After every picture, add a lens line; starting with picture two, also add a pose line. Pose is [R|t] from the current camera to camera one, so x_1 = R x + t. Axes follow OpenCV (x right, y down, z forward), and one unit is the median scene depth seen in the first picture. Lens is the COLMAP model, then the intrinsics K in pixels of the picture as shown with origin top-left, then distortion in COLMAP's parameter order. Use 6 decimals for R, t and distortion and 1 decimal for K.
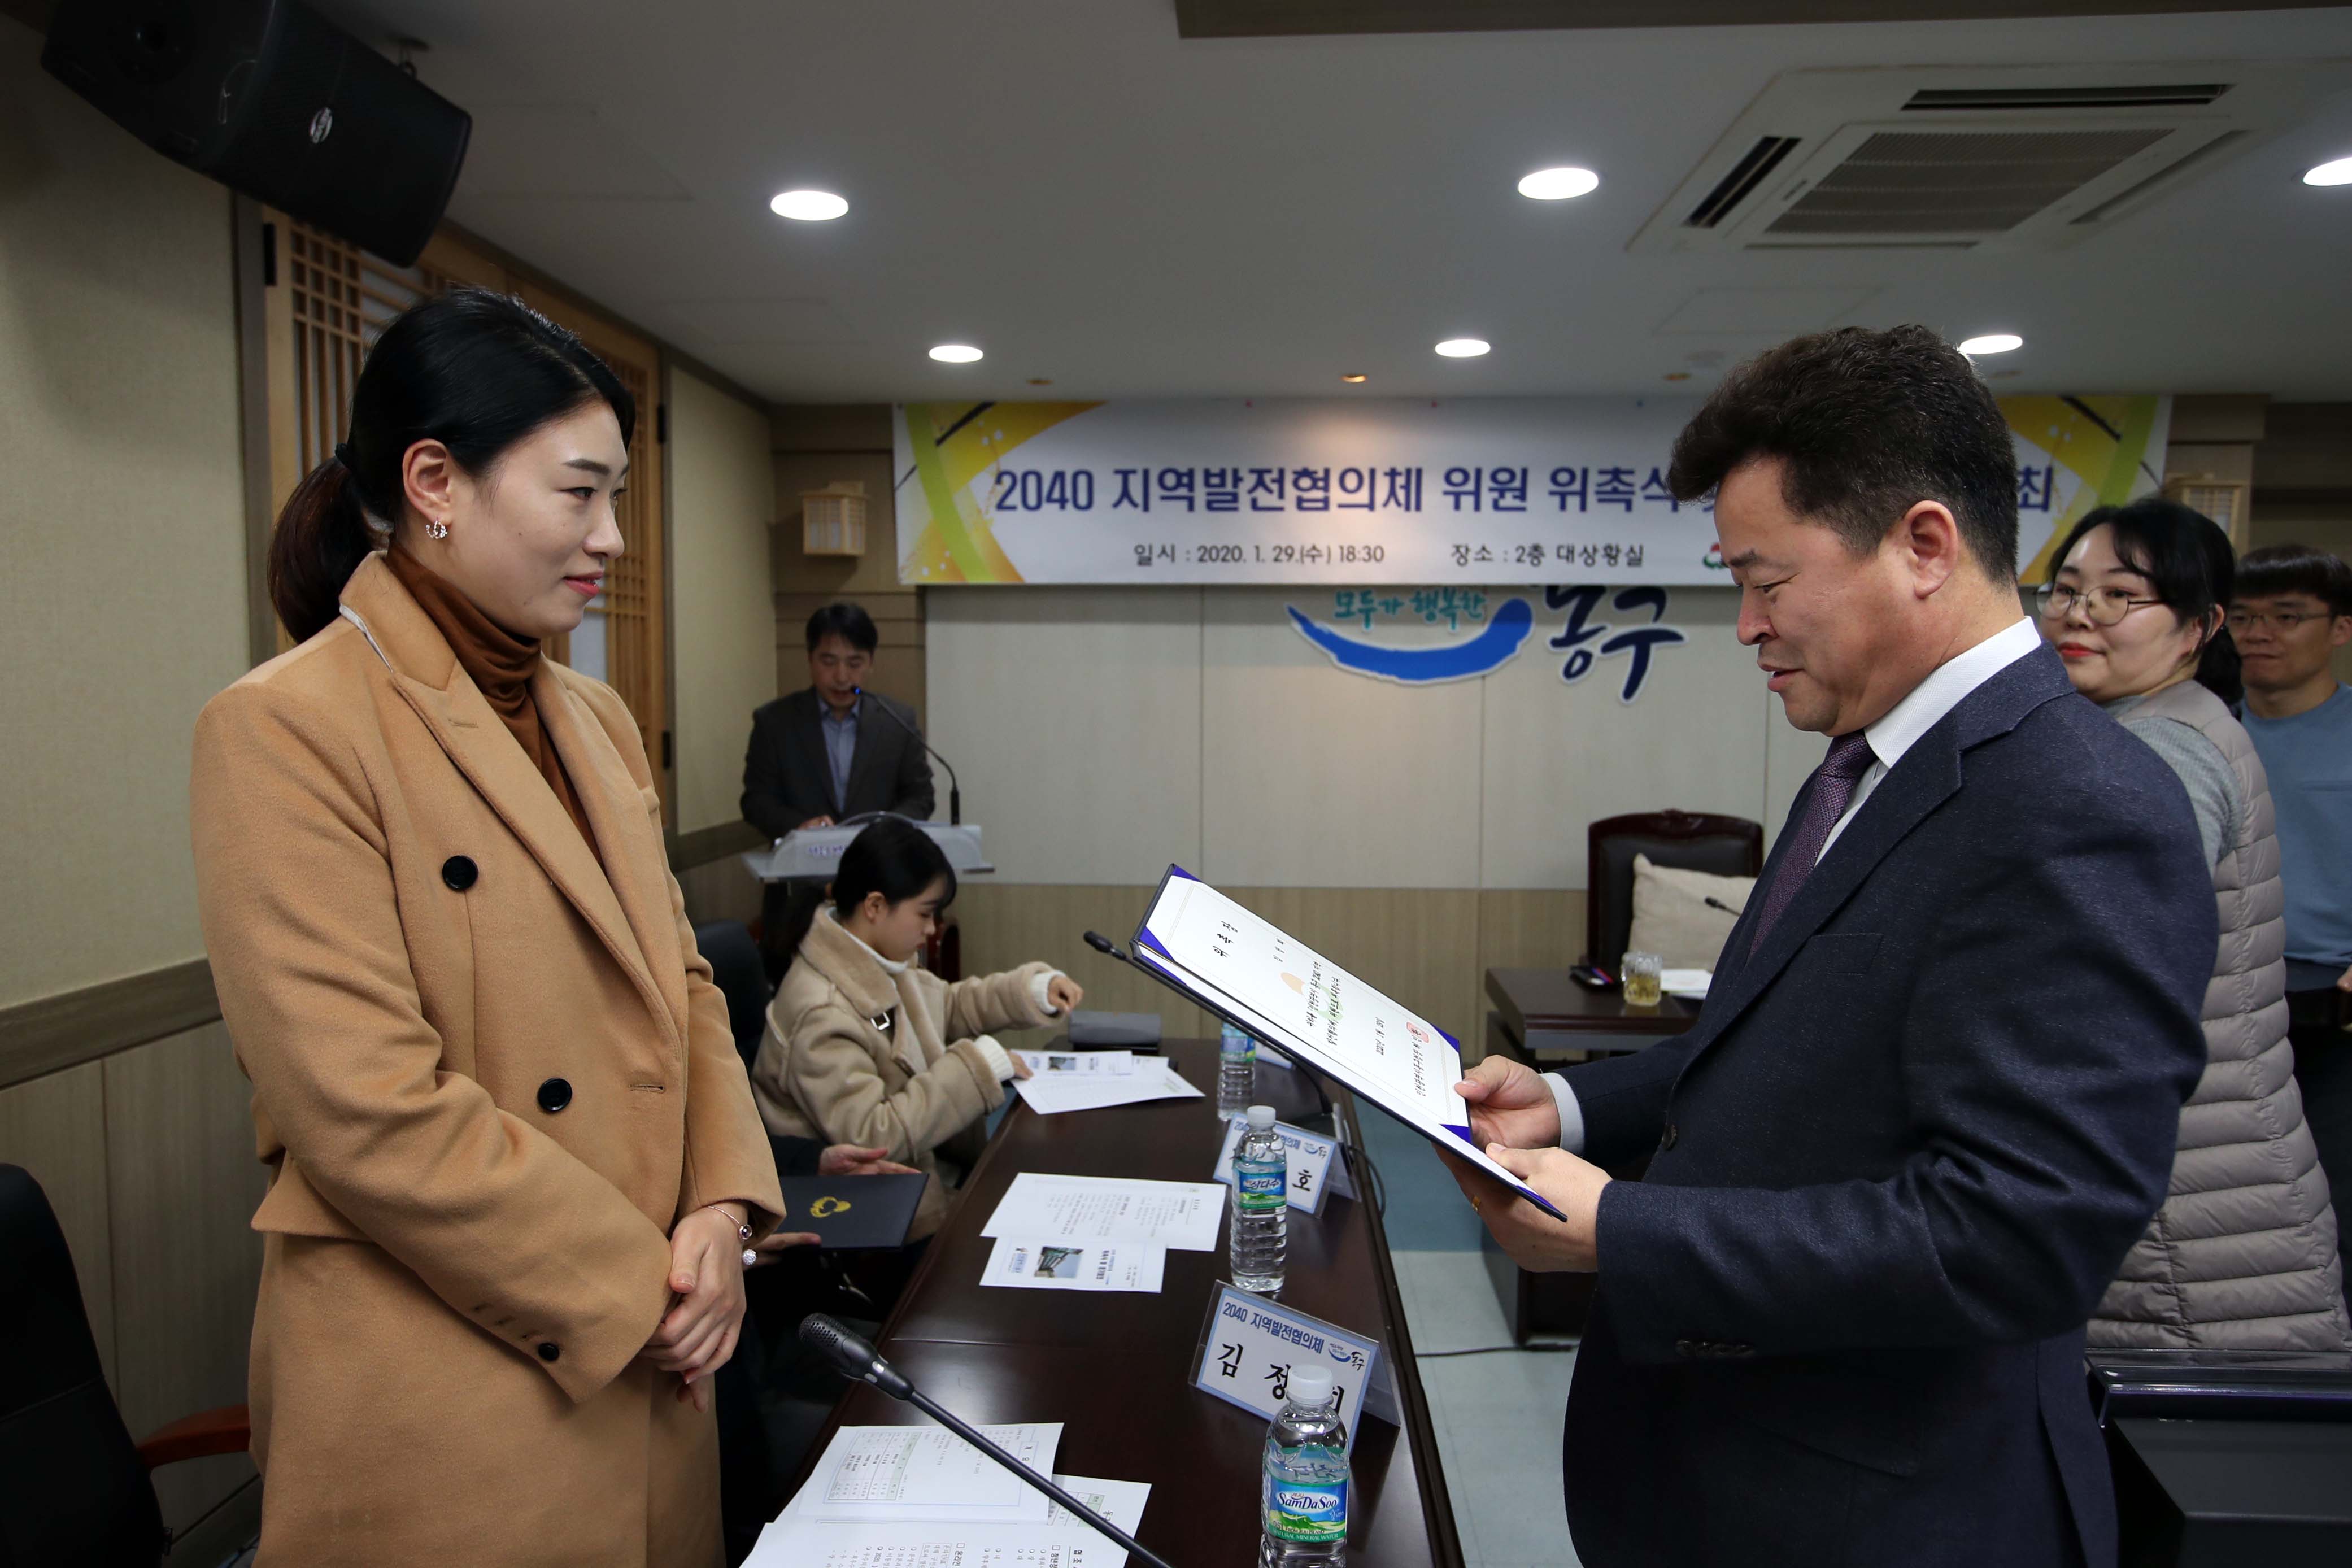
lens RADIAL K [[1449.6, 0, 1176.0], [0, 1449.6, 784.0], [0, 0, 1]] dist [0.009308, 0.002500]
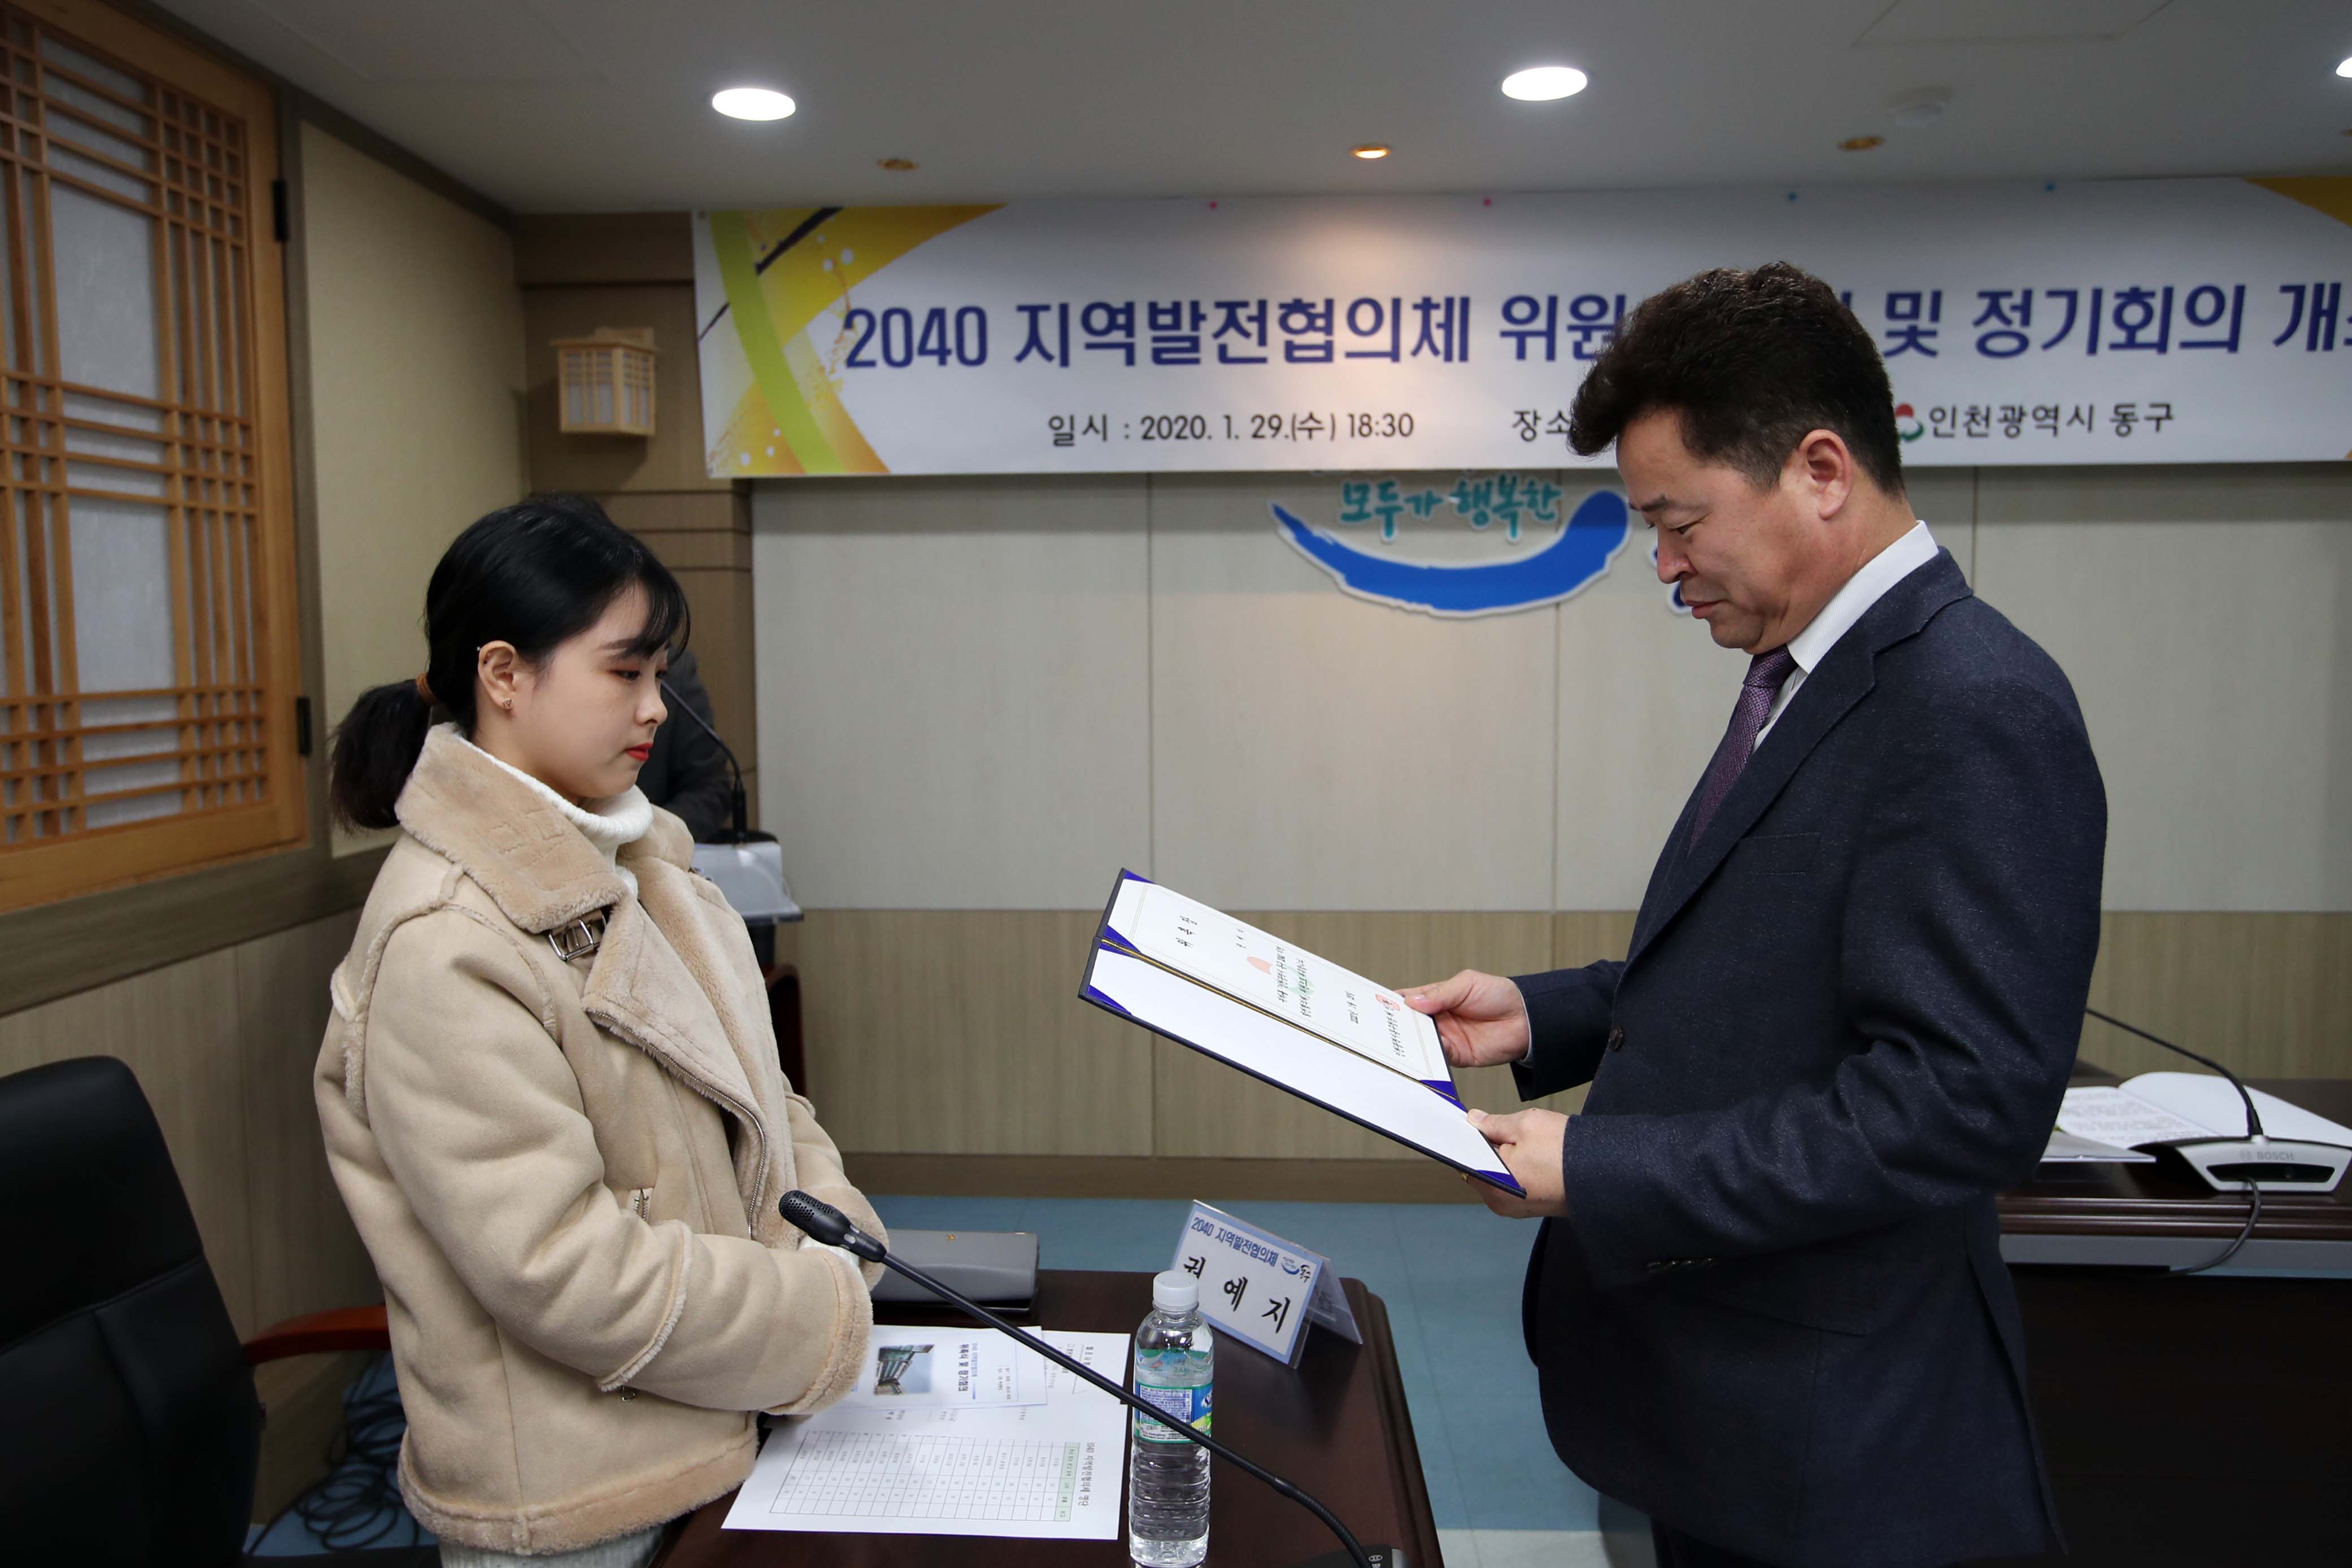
lens RADIAL K [[1607.0, 0, 1163.7], [0, 1607.0, 750.3], [0, 0, 1]] dist [0.005244, 0.037317]
pose [[0.999930, -0.009953, 0.006386, 0.019399], [0.009919, 0.999936, 0.005444, -0.011091], [-0.006440, -0.005380, 0.999965, 0.243513]]
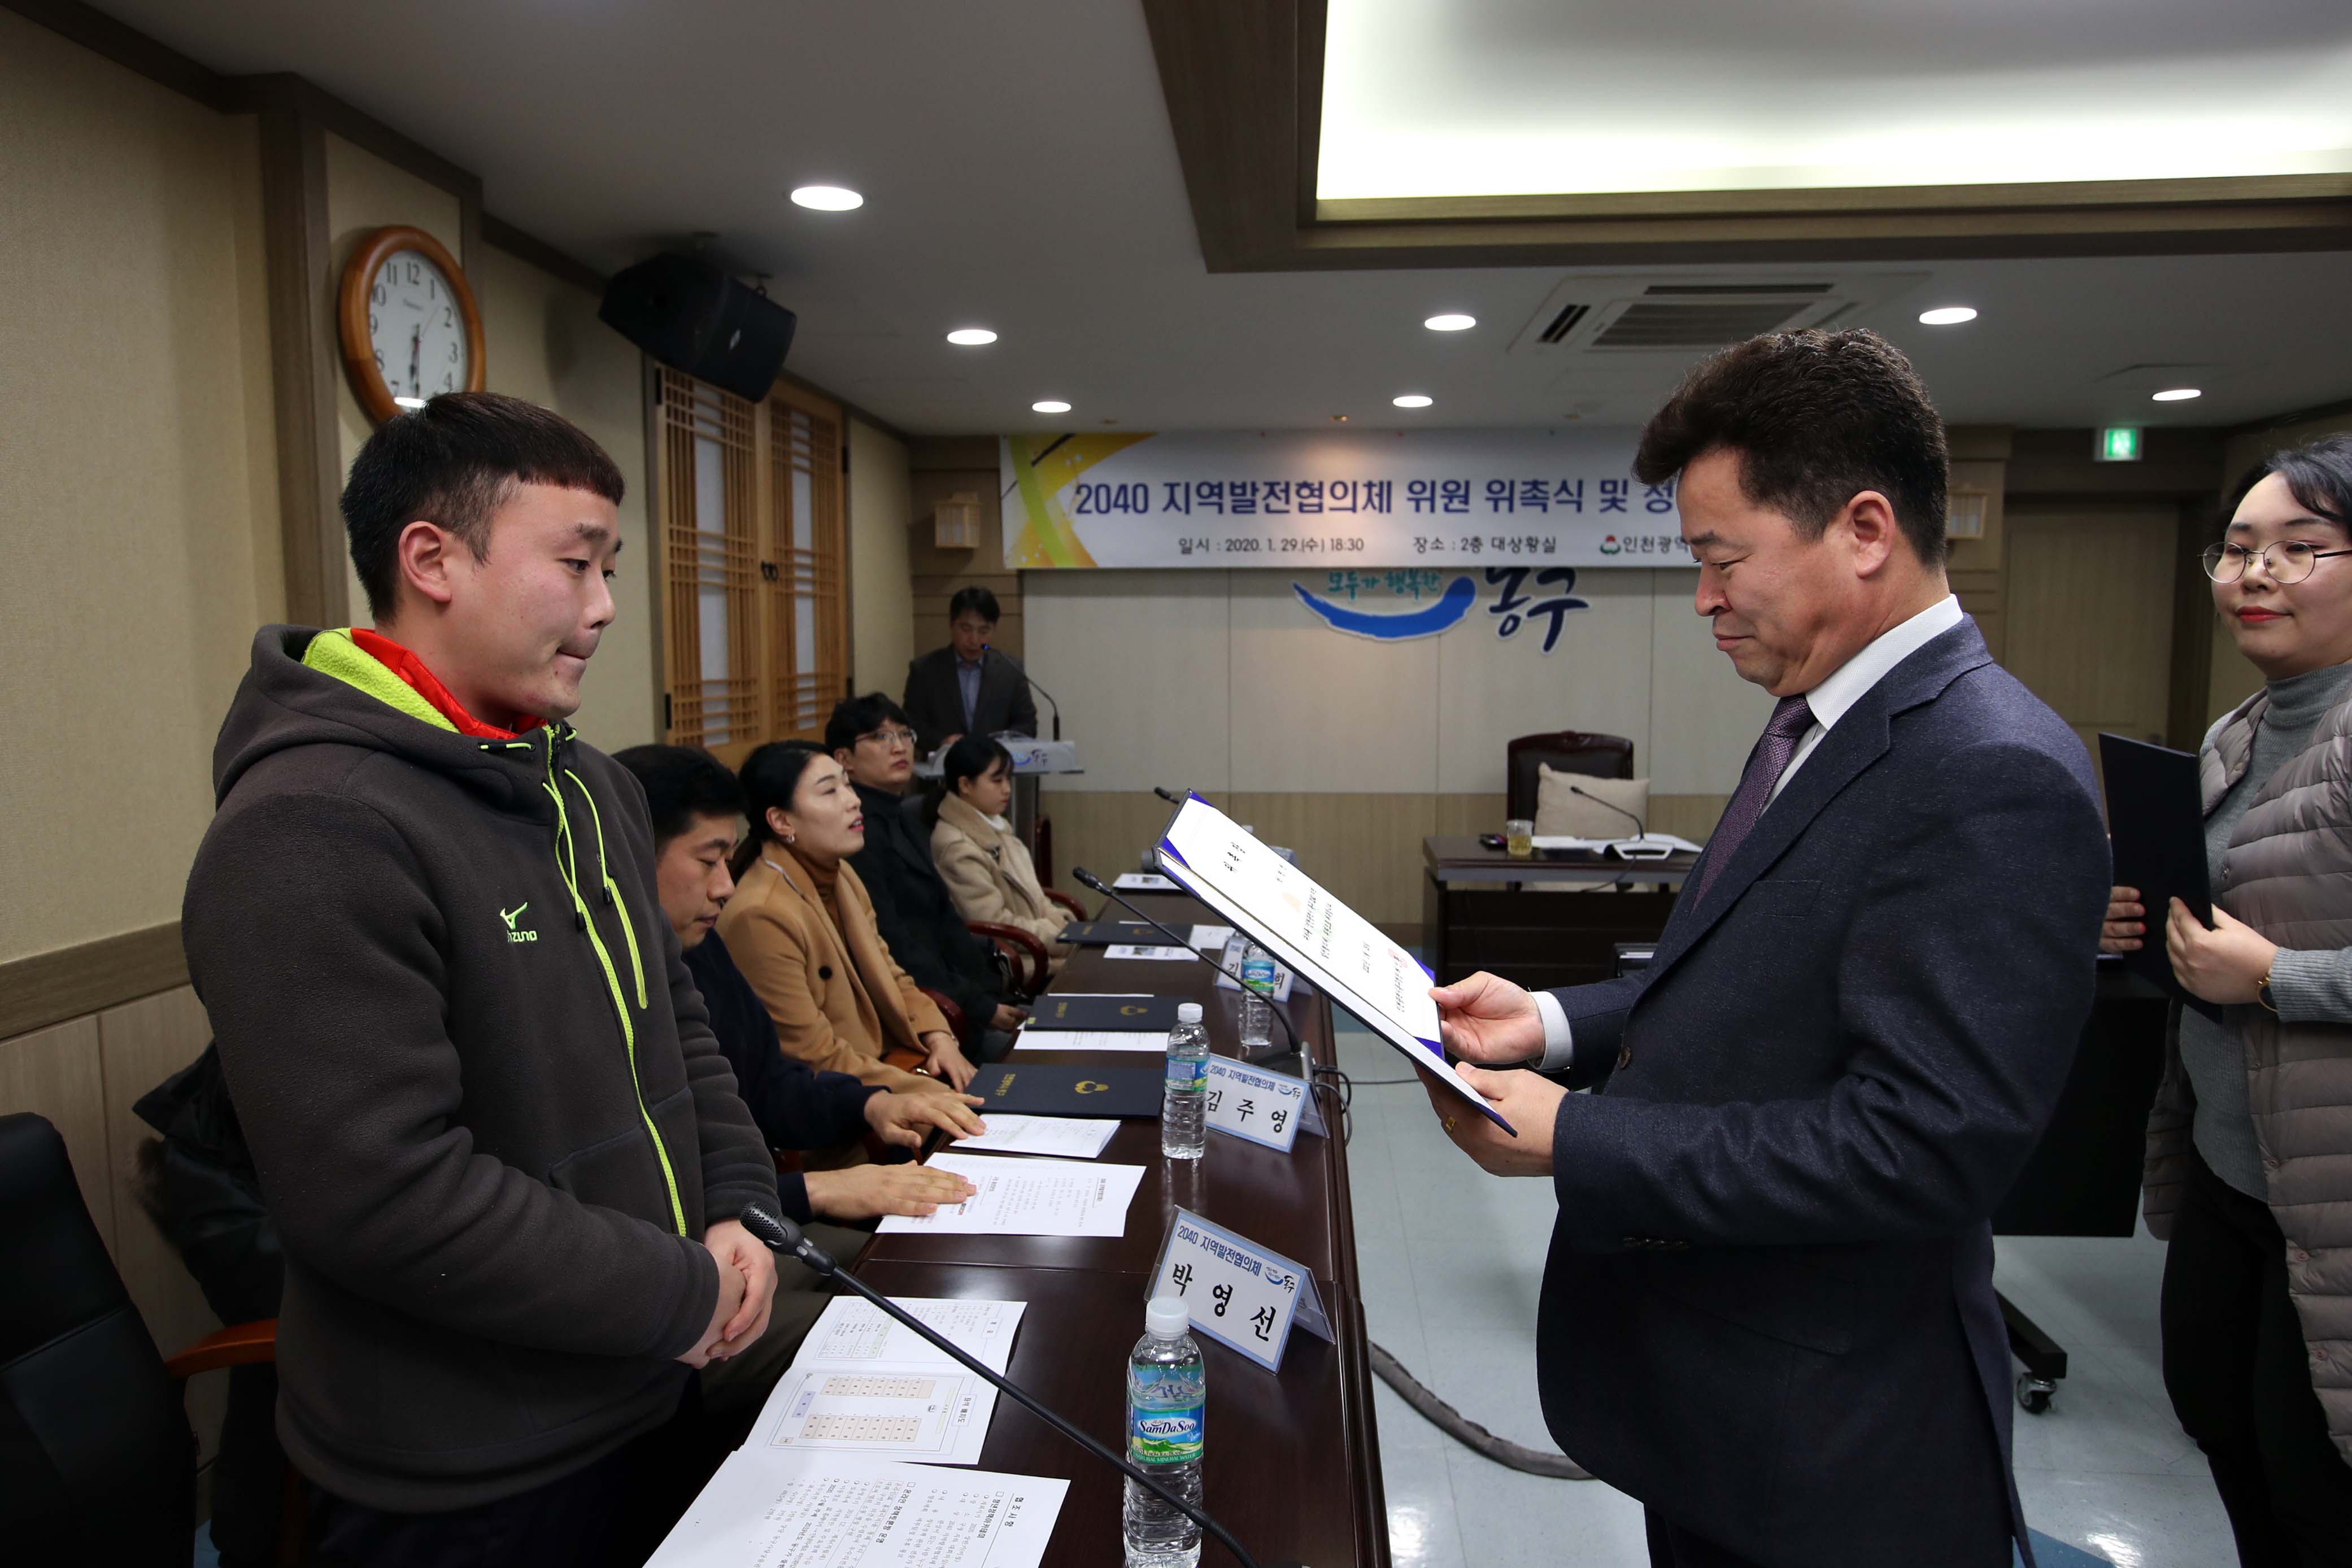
lens RADIAL K [[1361.7, 0, 1192.7], [0, 1361.7, 766.3], [0, 0, 1]] dist [-0.004218, 0.000199]
pose [[0.999855, -0.003500, -0.016658, 0.004602], [0.003835, 0.999790, 0.020149, 0.021673], [0.016584, -0.020209, 0.999658, -0.273754]]
